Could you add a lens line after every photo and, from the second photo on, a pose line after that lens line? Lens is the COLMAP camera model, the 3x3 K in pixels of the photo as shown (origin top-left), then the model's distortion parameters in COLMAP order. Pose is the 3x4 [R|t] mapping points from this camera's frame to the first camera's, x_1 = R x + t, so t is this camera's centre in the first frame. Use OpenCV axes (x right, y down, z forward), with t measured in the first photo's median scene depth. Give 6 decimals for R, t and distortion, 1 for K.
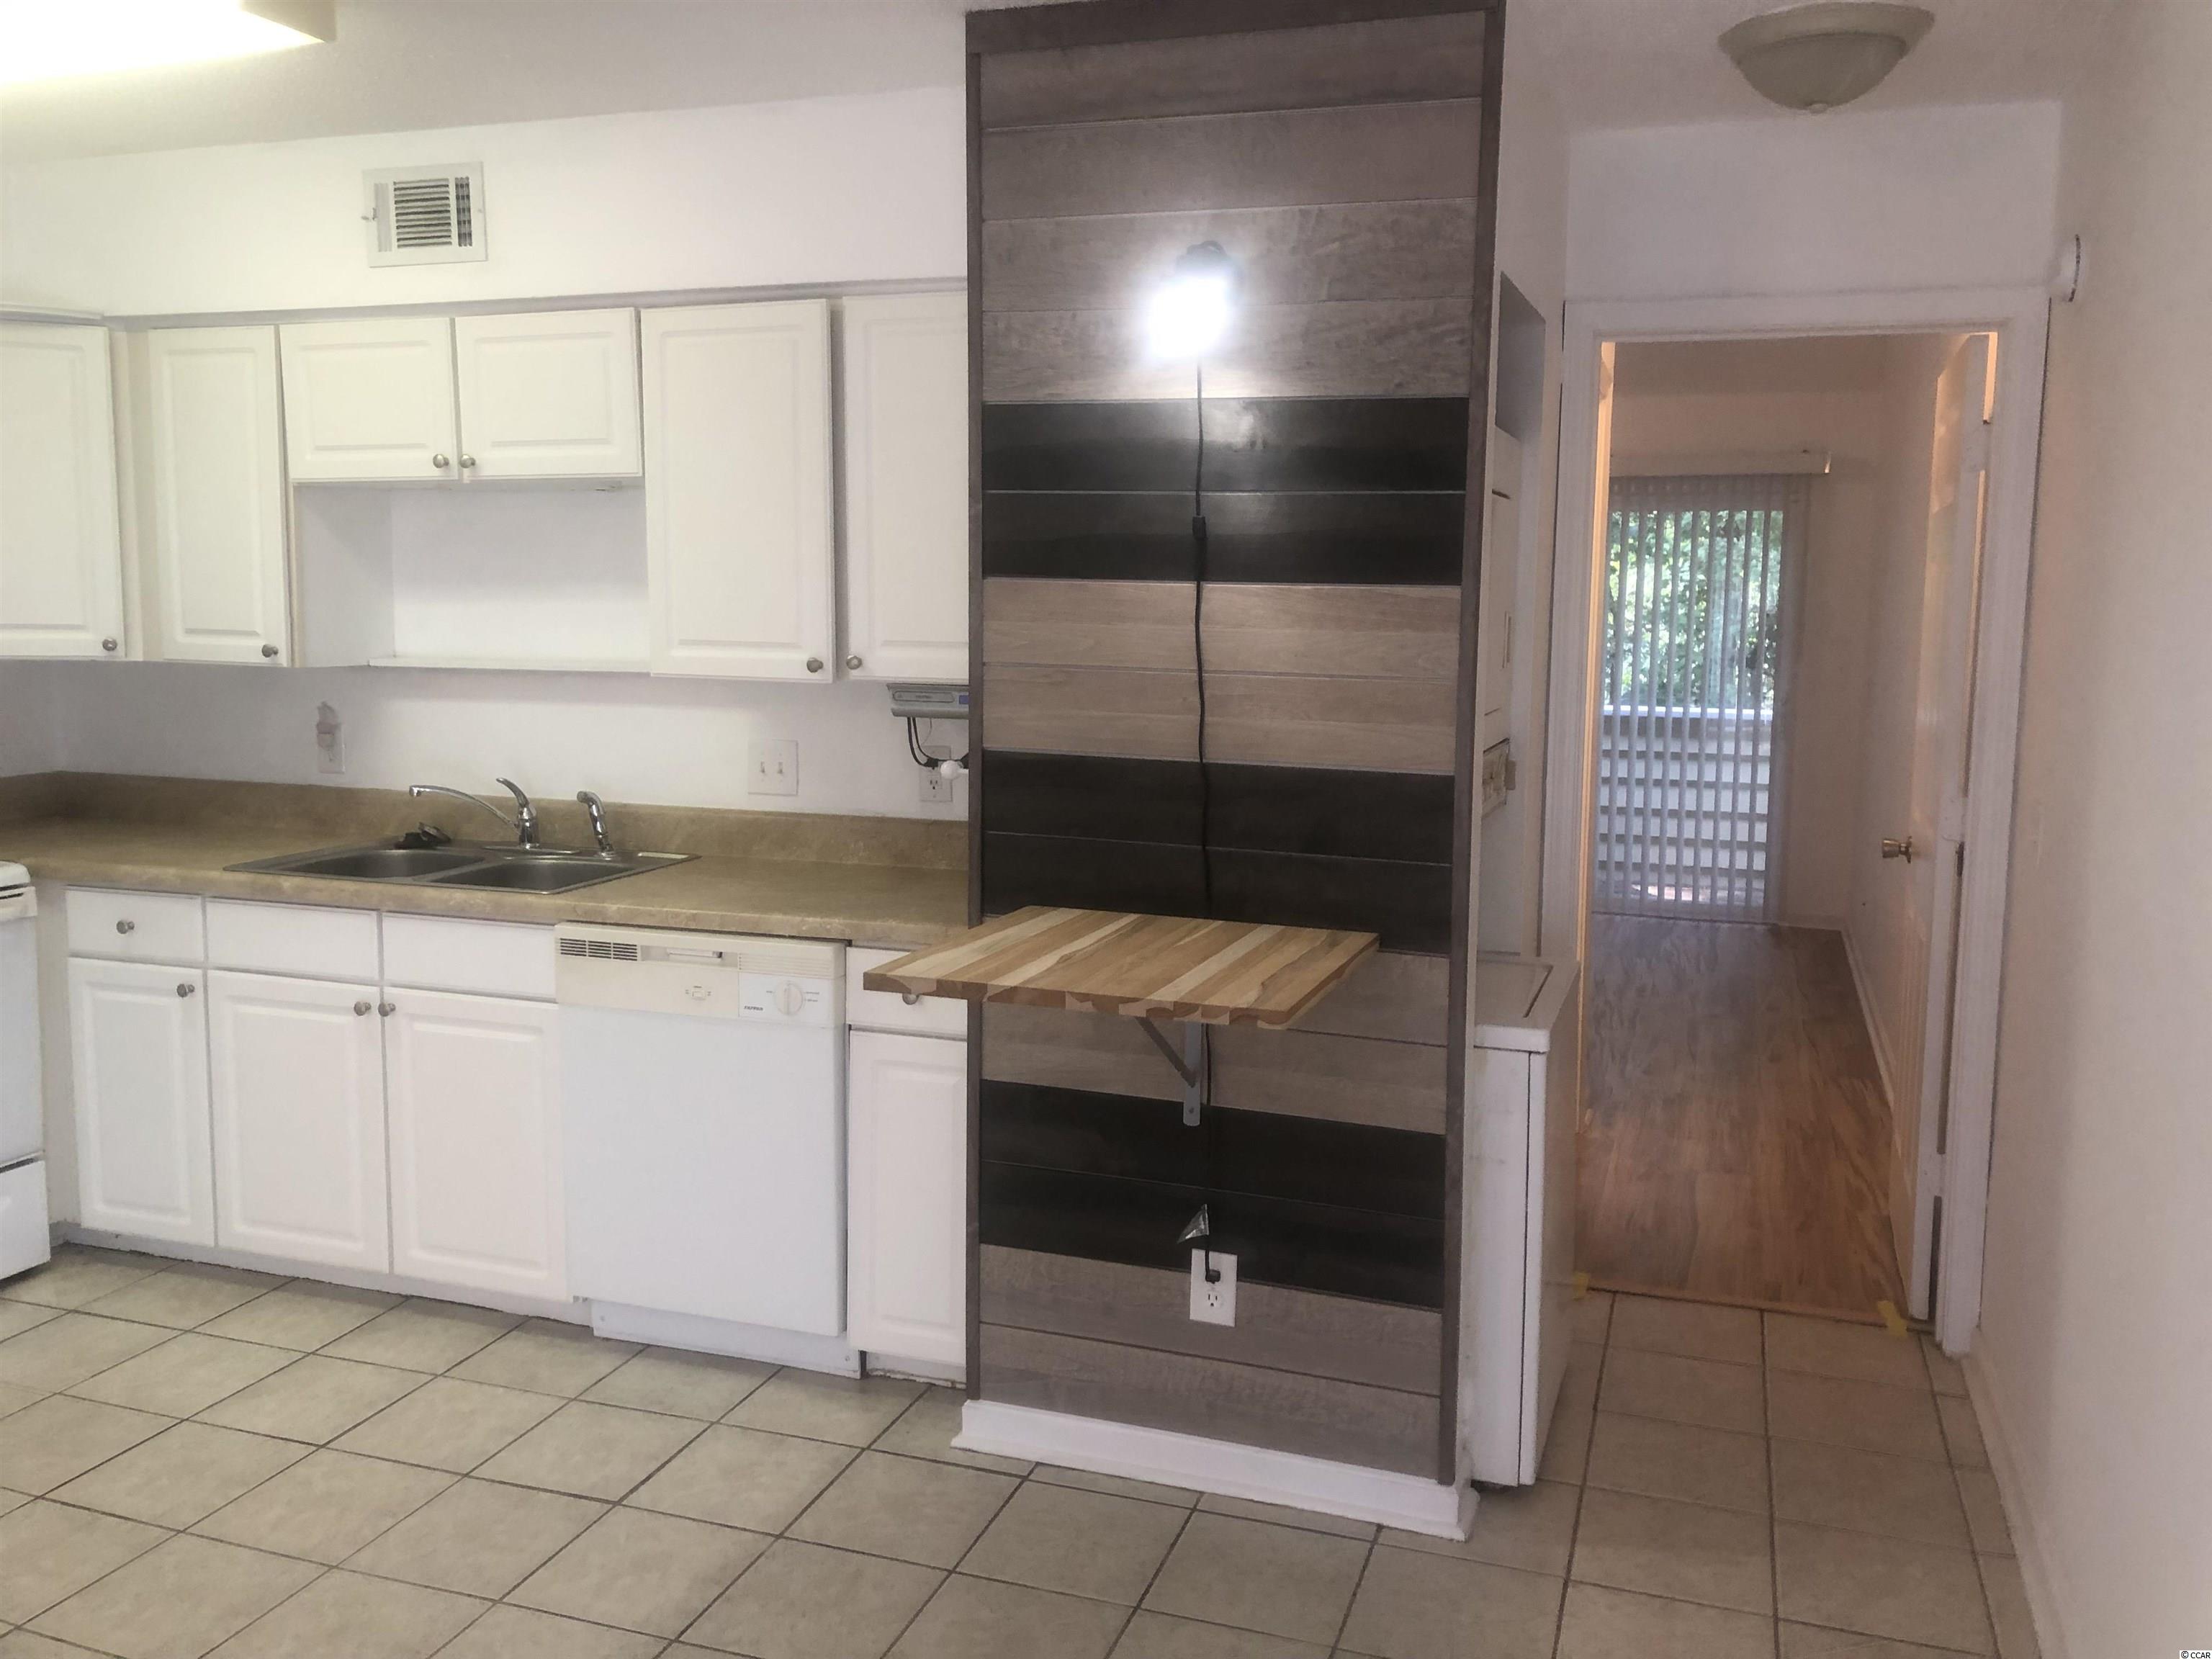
lens RADIAL K [[1790.1, 0, 1126.4], [0, 1790.1, 801.8], [0, 0, 1]] dist [0.042841, -0.049938]
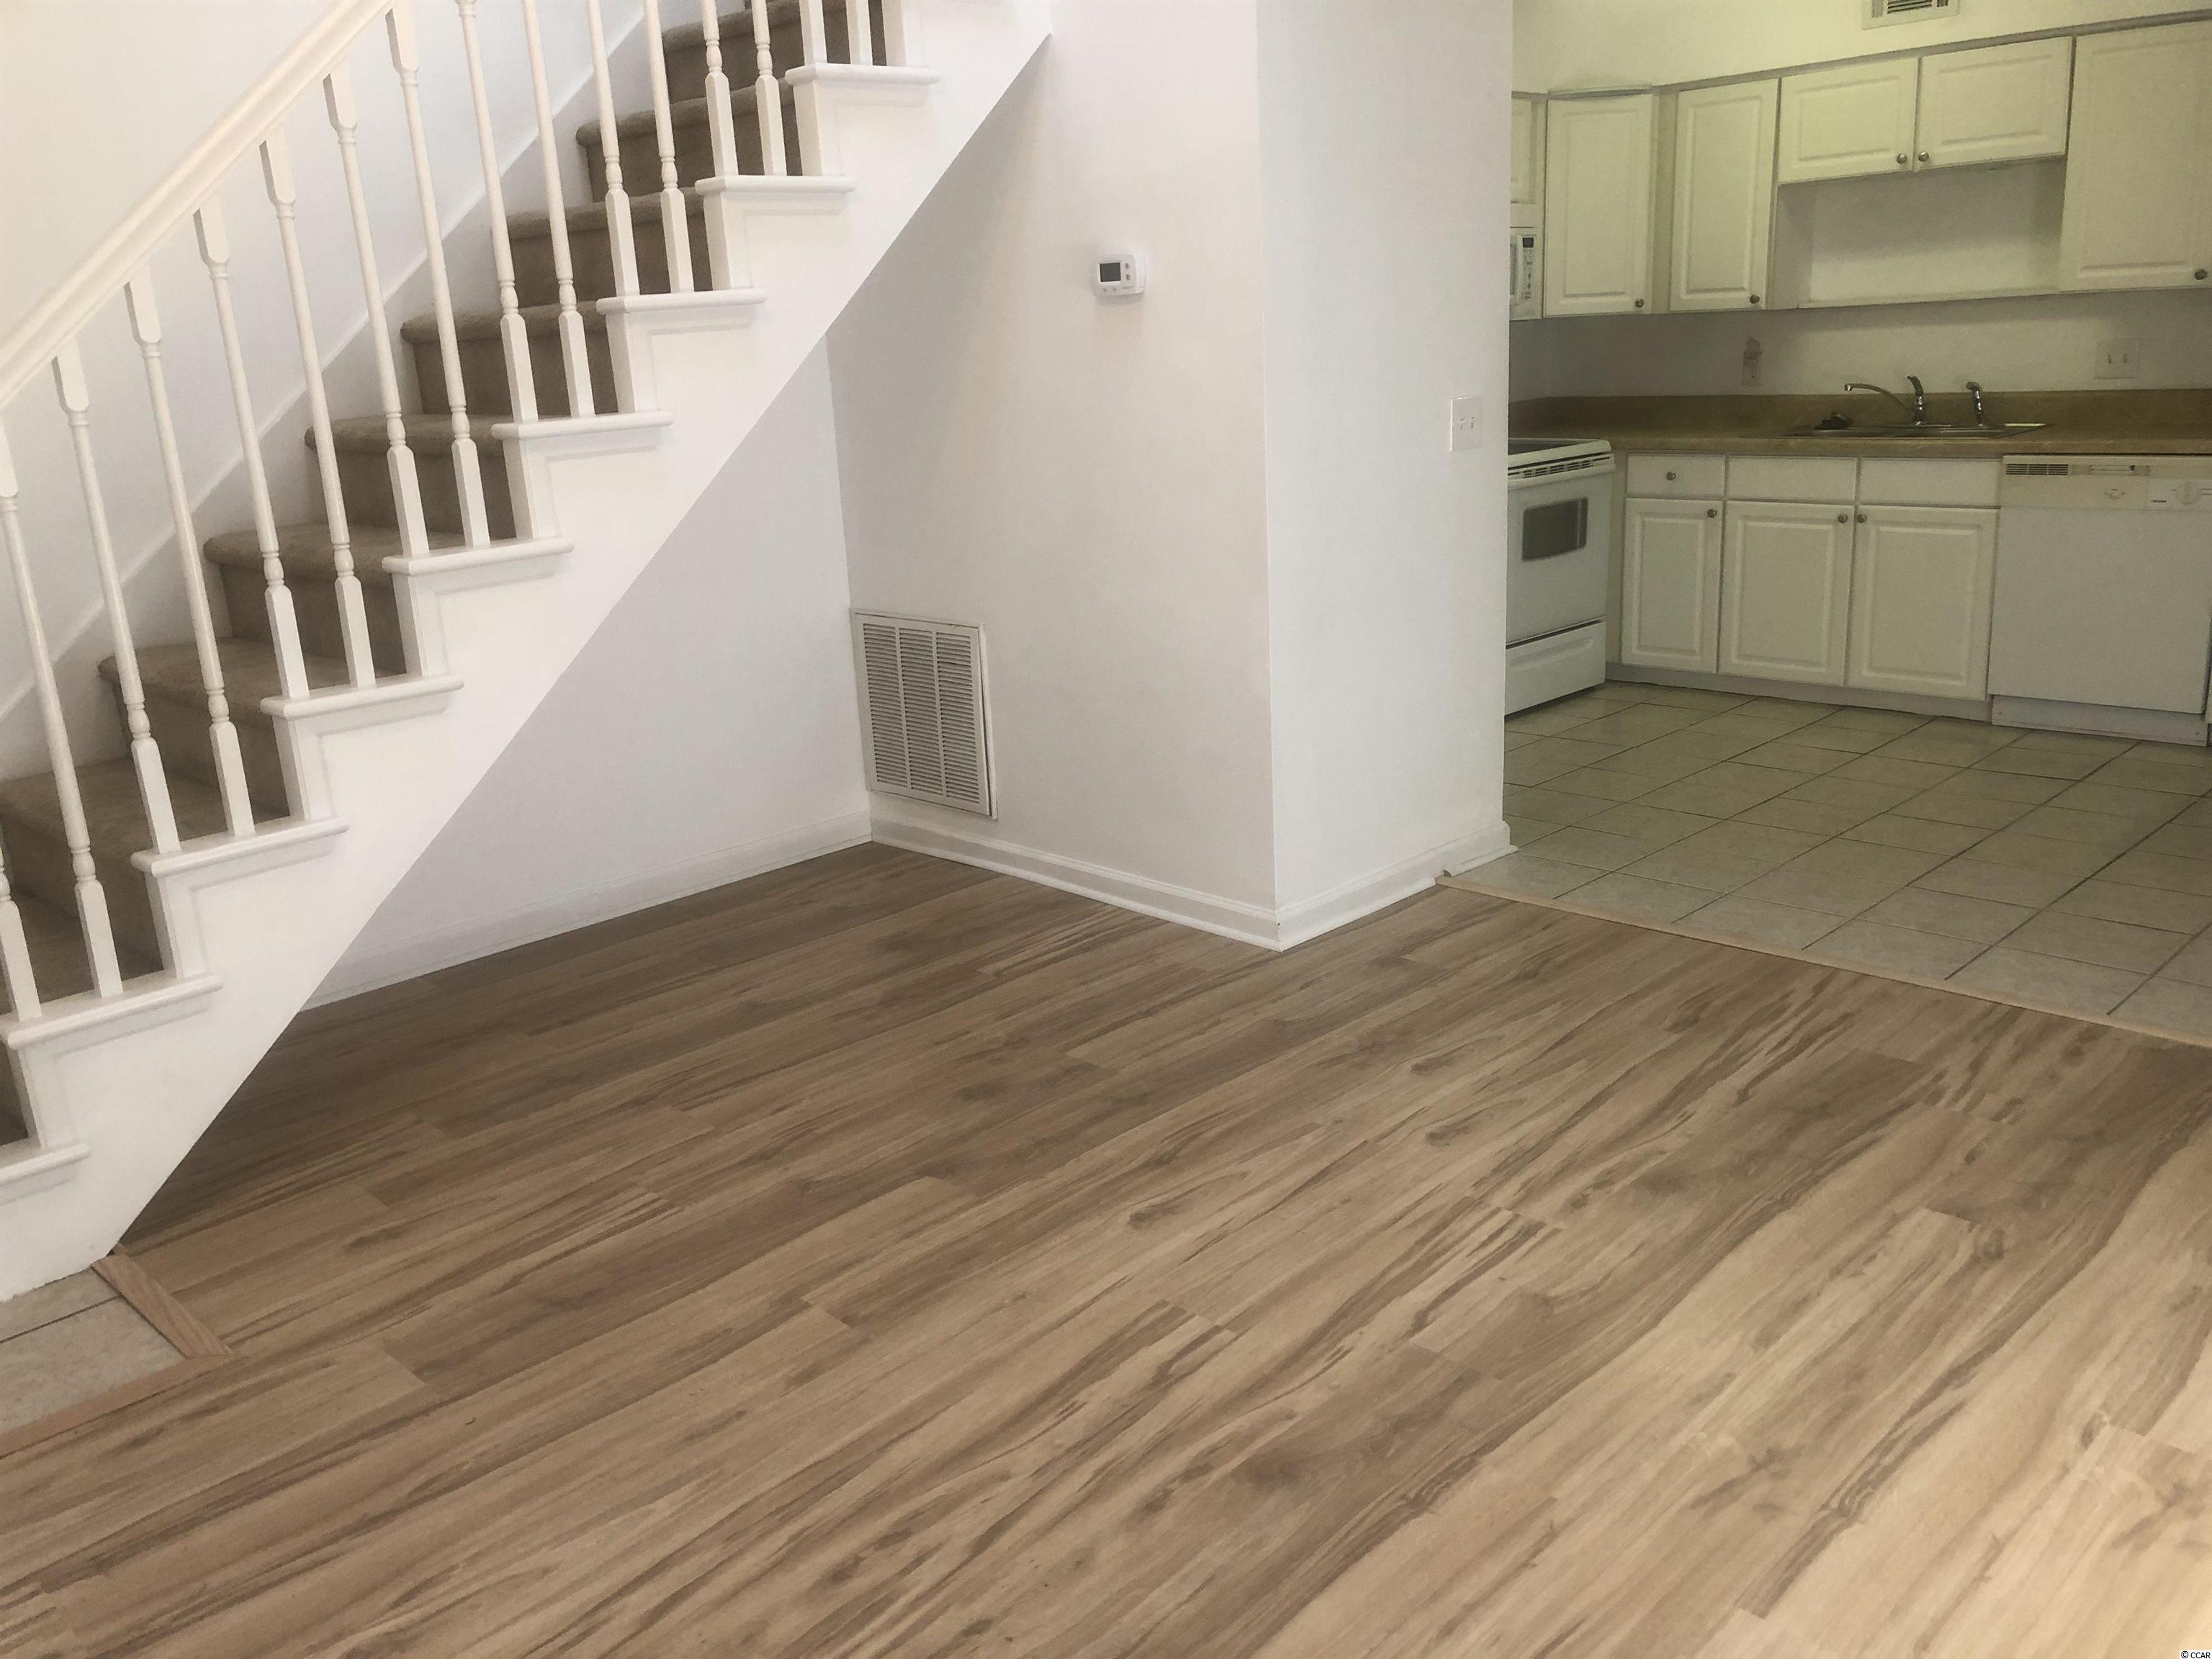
lens RADIAL K [[1814.6, 0, 1077.6], [0, 1814.6, 821.4], [0, 0, 1]] dist [0.028779, -0.004168]
pose [[0.896883, 0.060926, -0.438052, -0.306102], [0.011903, 0.986782, 0.161614, 0.109863], [0.442108, -0.150163, 0.884303, -0.793266]]
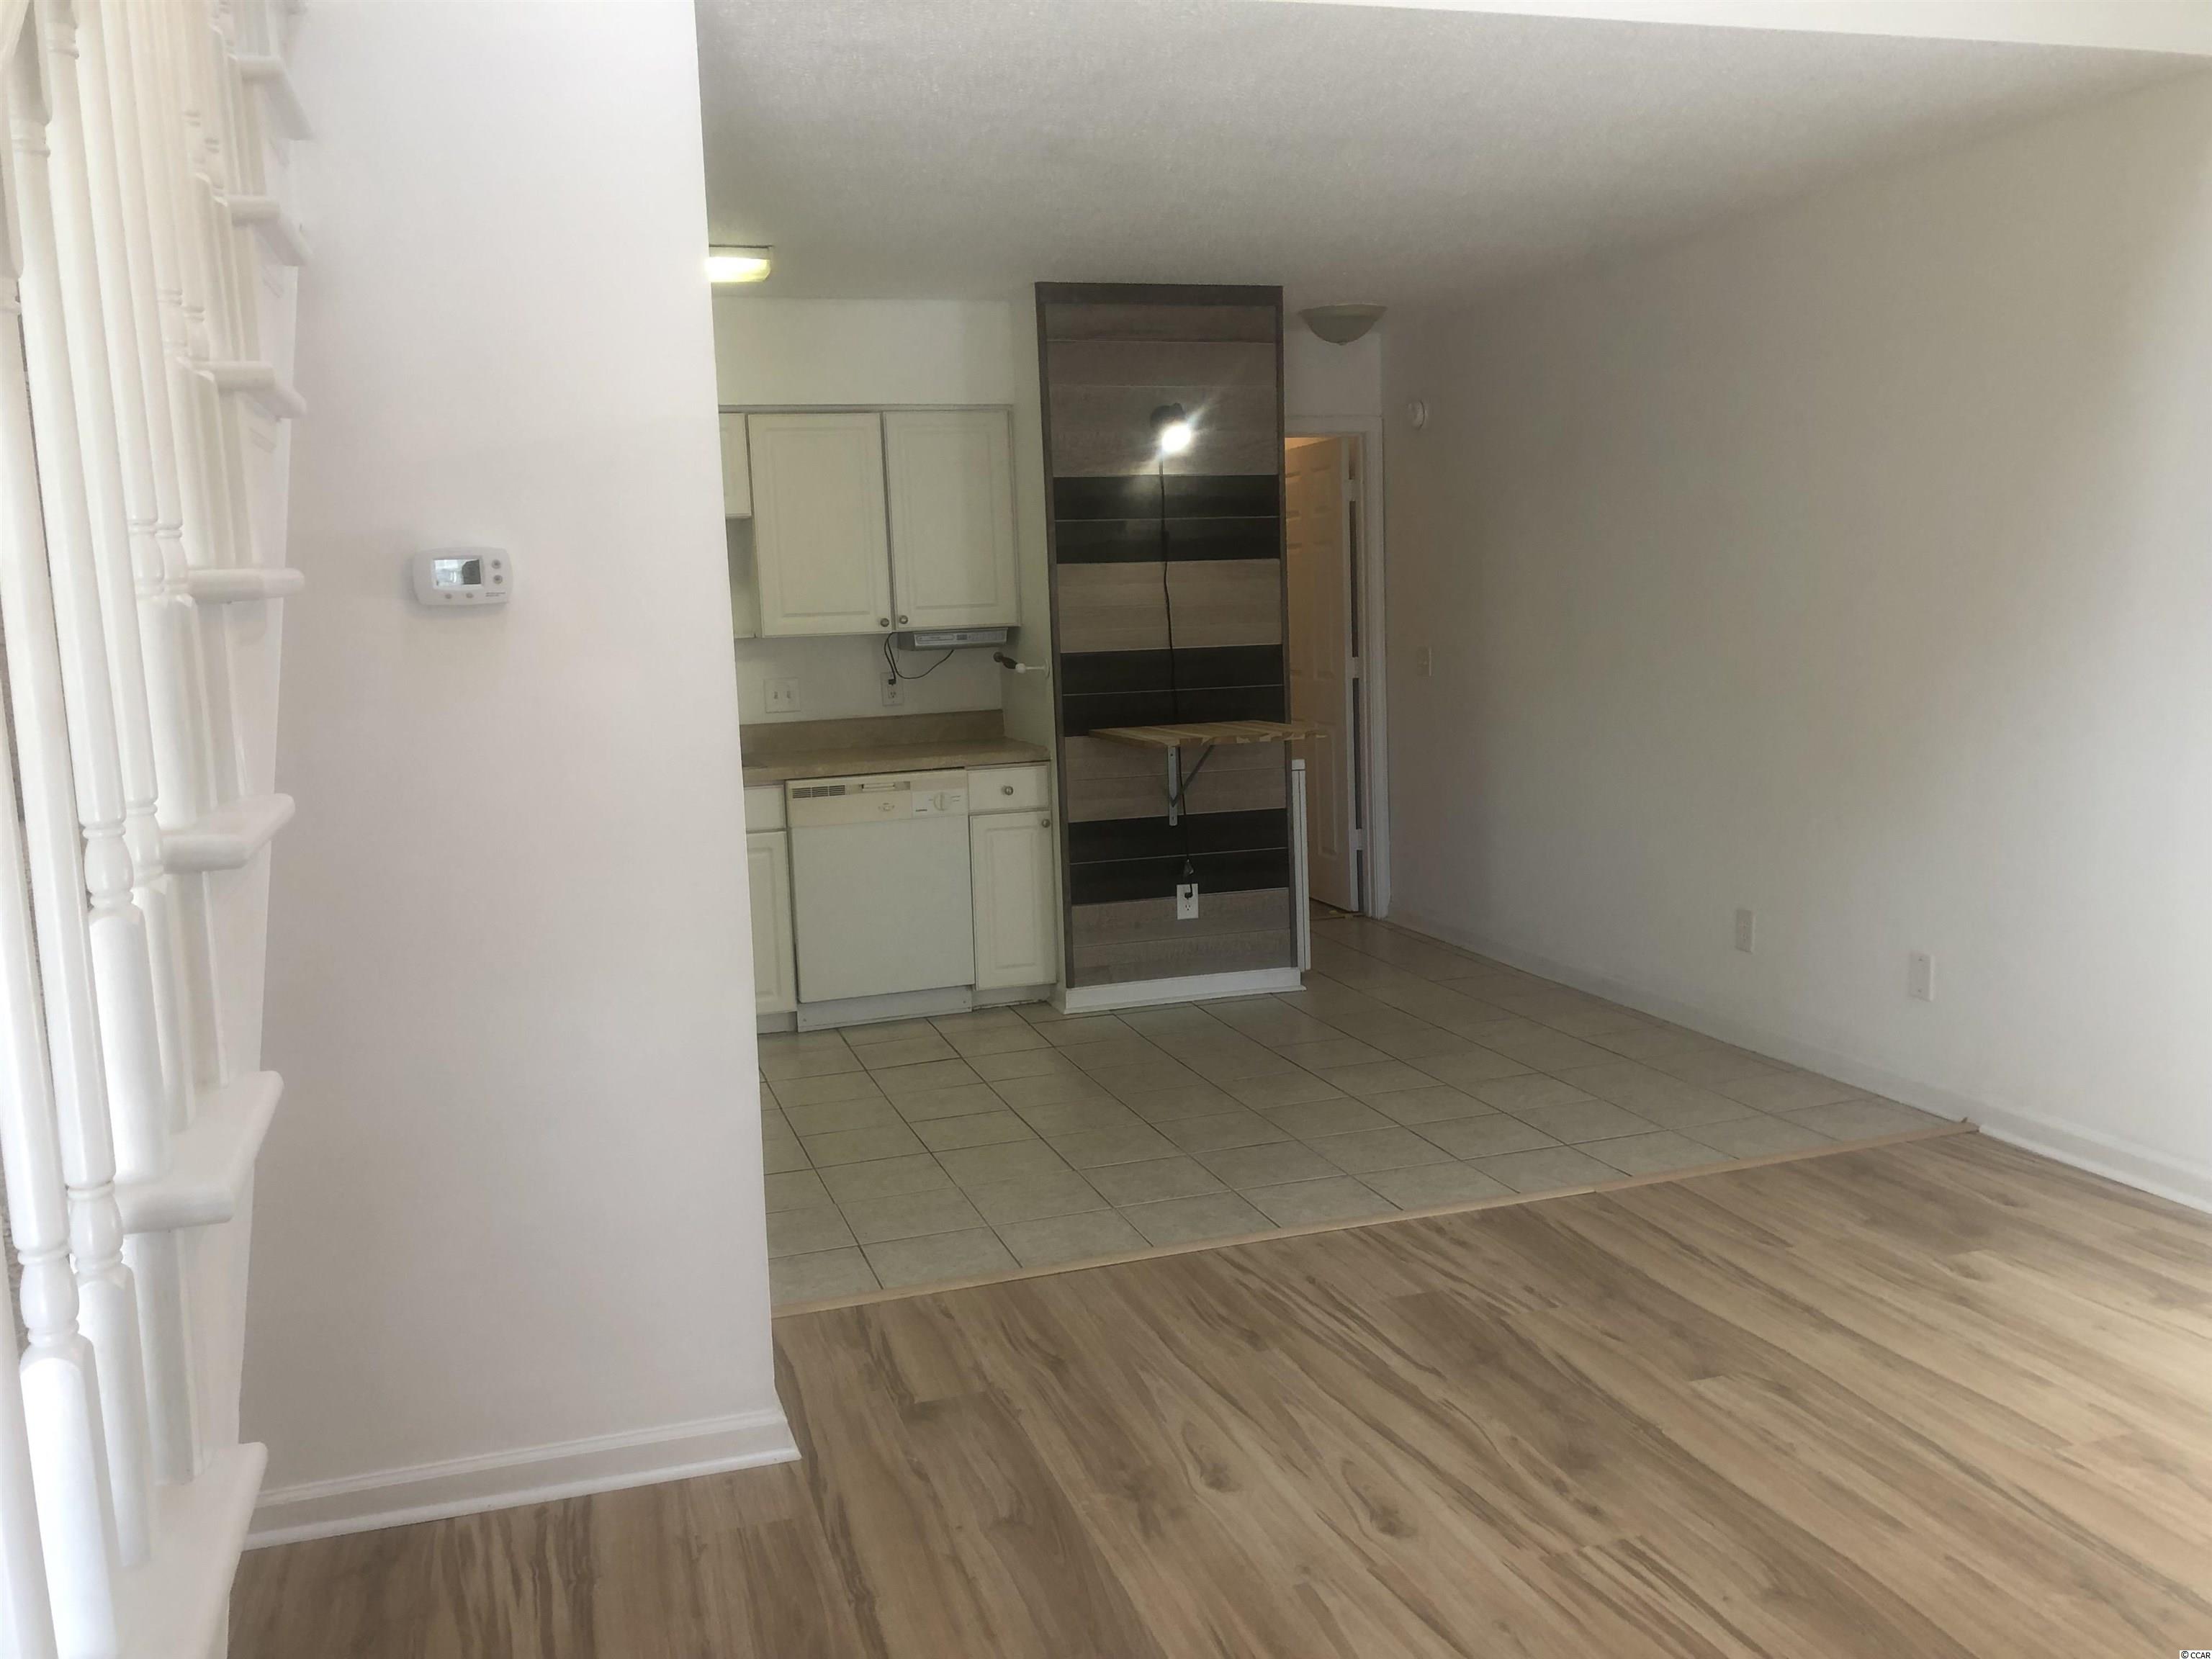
lens RADIAL K [[1820.5, 0, 1106.0], [0, 1820.5, 829.5], [0, 0, 1]] dist [0.024497, -0.010750]
pose [[0.795946, -0.120933, 0.593166, -1.033134], [0.114601, 0.992226, 0.048514, 0.060239], [-0.594422, 0.029363, 0.803617, -0.524332]]
